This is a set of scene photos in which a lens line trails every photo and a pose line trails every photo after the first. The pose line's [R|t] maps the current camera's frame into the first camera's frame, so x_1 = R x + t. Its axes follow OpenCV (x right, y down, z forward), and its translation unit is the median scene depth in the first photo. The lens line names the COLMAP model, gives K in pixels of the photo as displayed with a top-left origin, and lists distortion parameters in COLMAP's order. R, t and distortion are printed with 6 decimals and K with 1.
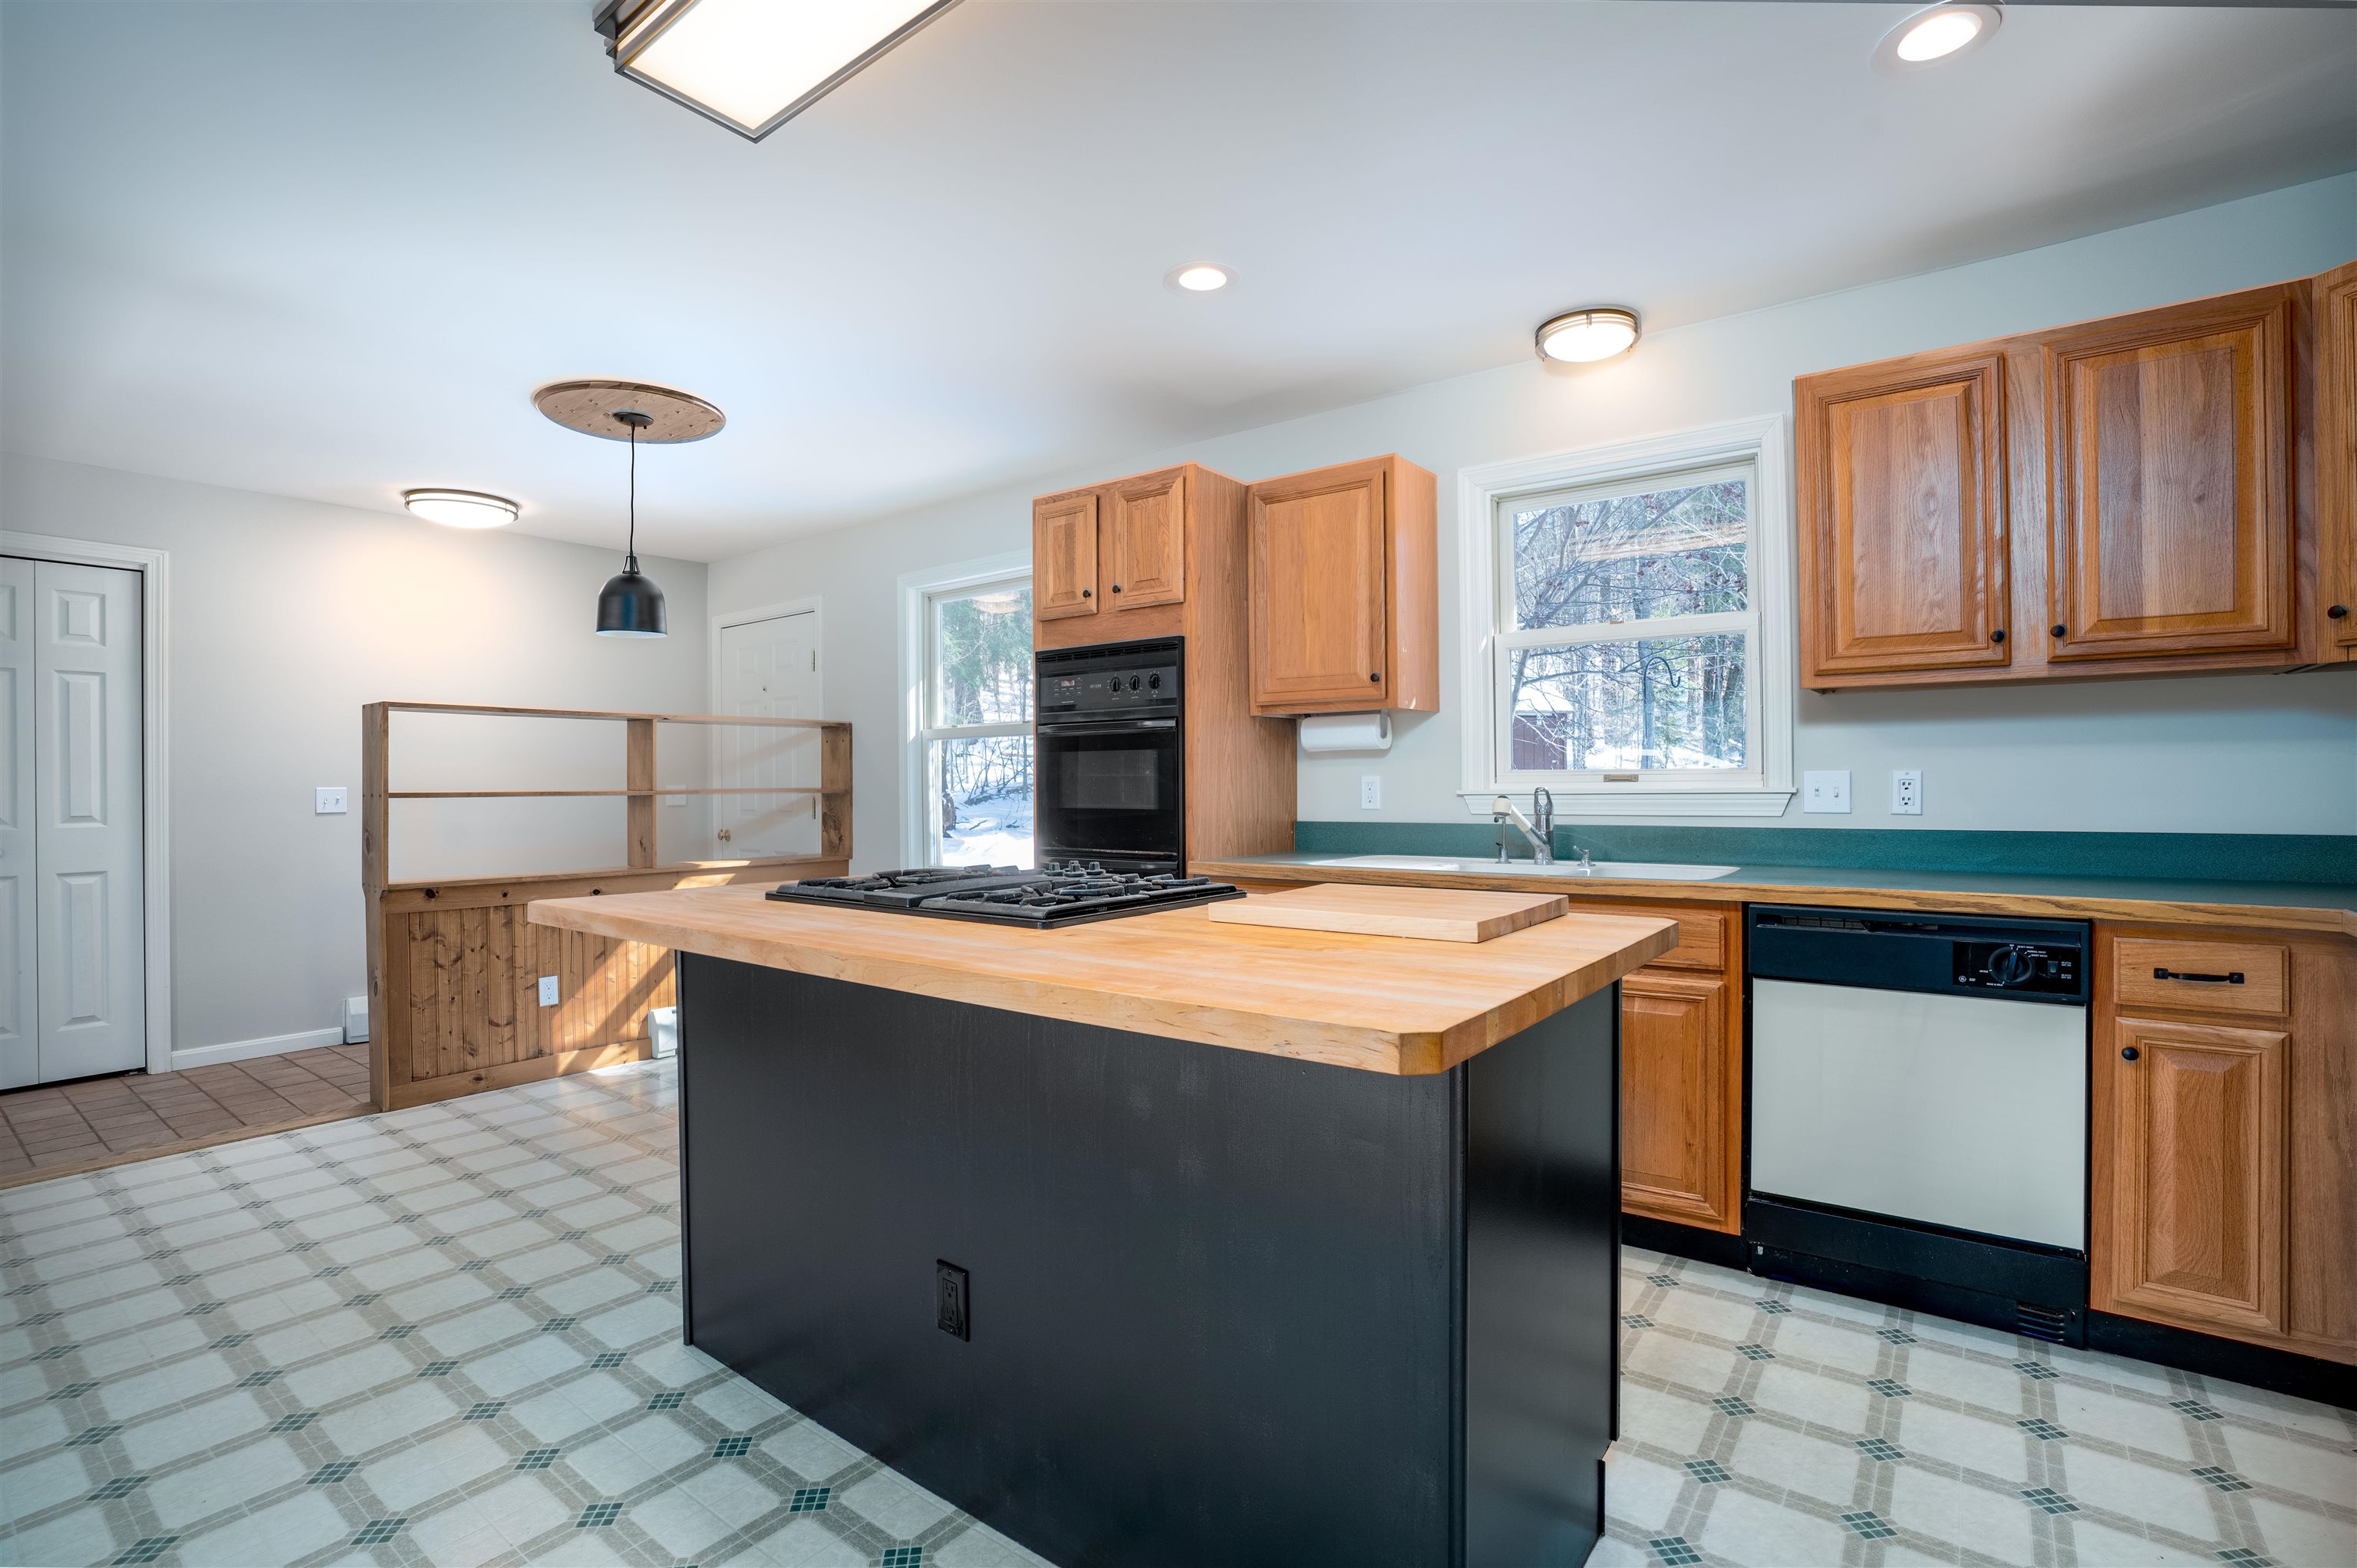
lens RADIAL K [[1085.8, 0, 1182.4], [0, 1085.8, 784.3], [0, 0, 1]] dist [-0.081549, 0.031849]
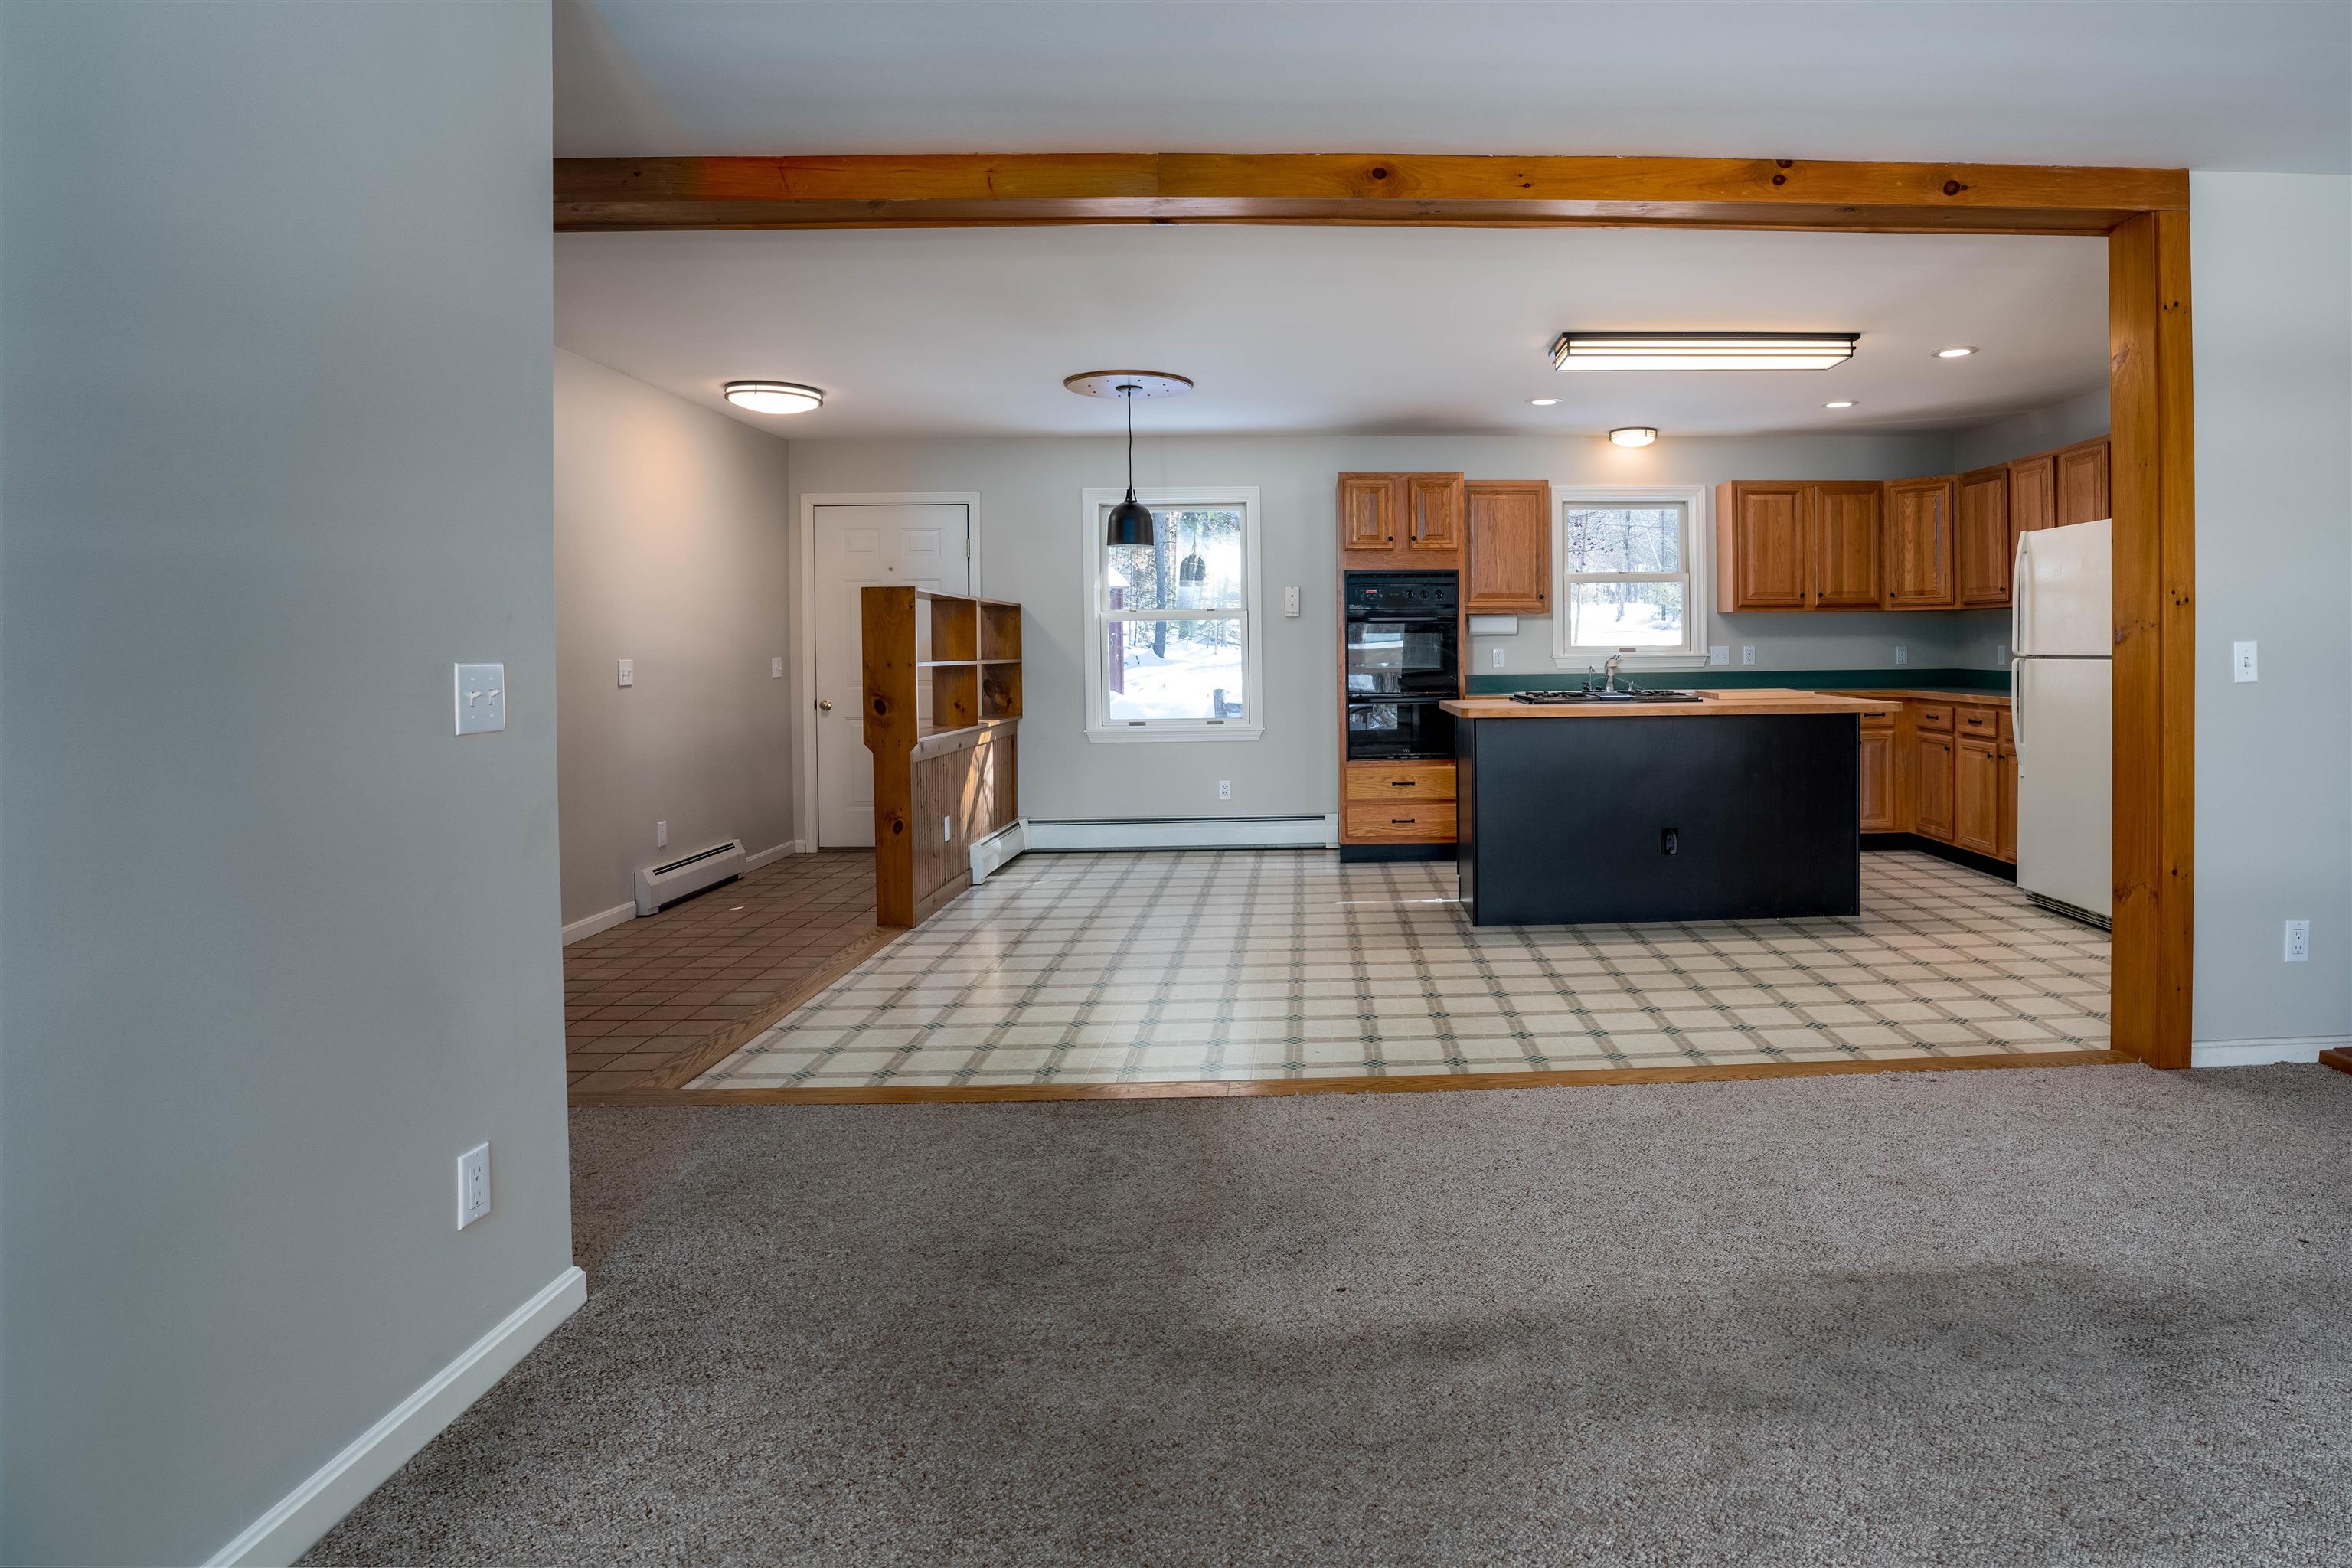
lens RADIAL K [[1233.3, 0, 1355.0], [0, 1233.3, 666.0], [0, 0, 1]] dist [-0.044651, 0.001871]
pose [[0.775411, -0.009125, 0.631391, -1.254653], [0.005030, 0.999953, 0.008274, 0.002949], [-0.631437, -0.003240, 0.775421, -0.419078]]
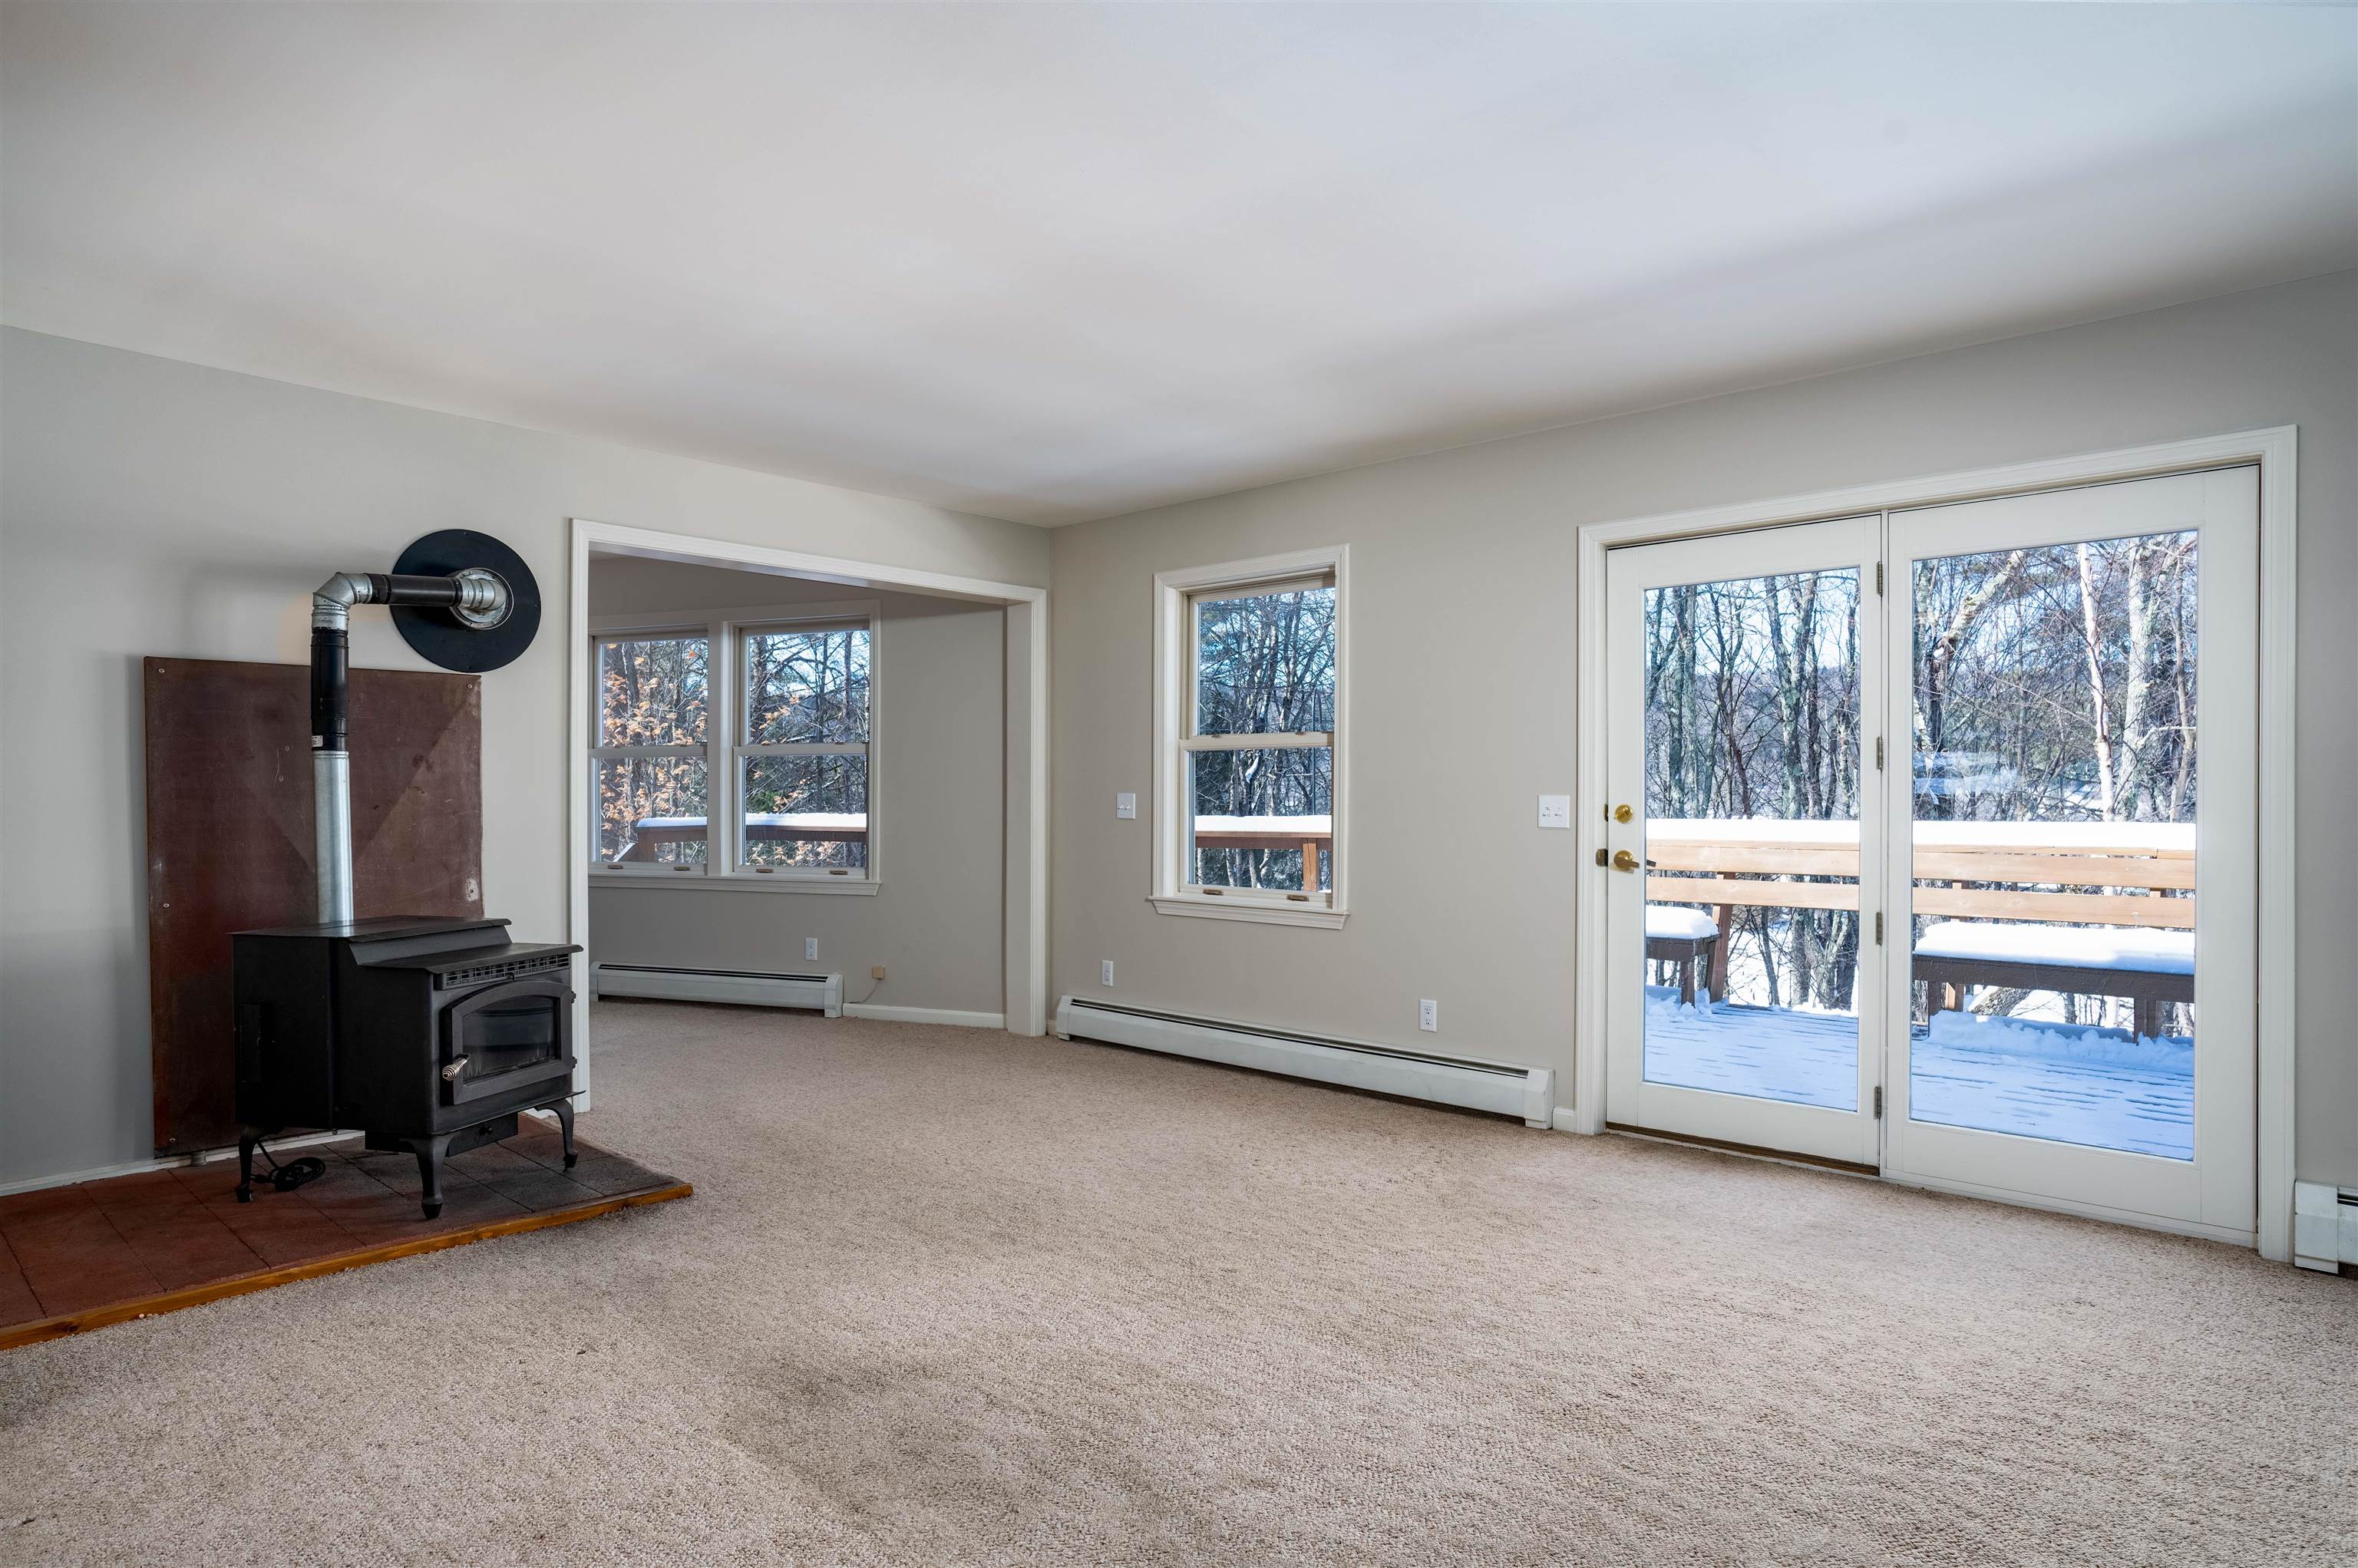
lens RADIAL K [[1351.8, 0, 1190.2], [0, 1351.8, 790.7], [0, 0, 1]] dist [-0.016820, 0.000676]
pose [[-0.993787, 0.001917, 0.111283, -0.907756], [0.001102, 0.999972, -0.007391, 0.004124], [-0.111294, -0.007223, -0.993761, 0.438065]]
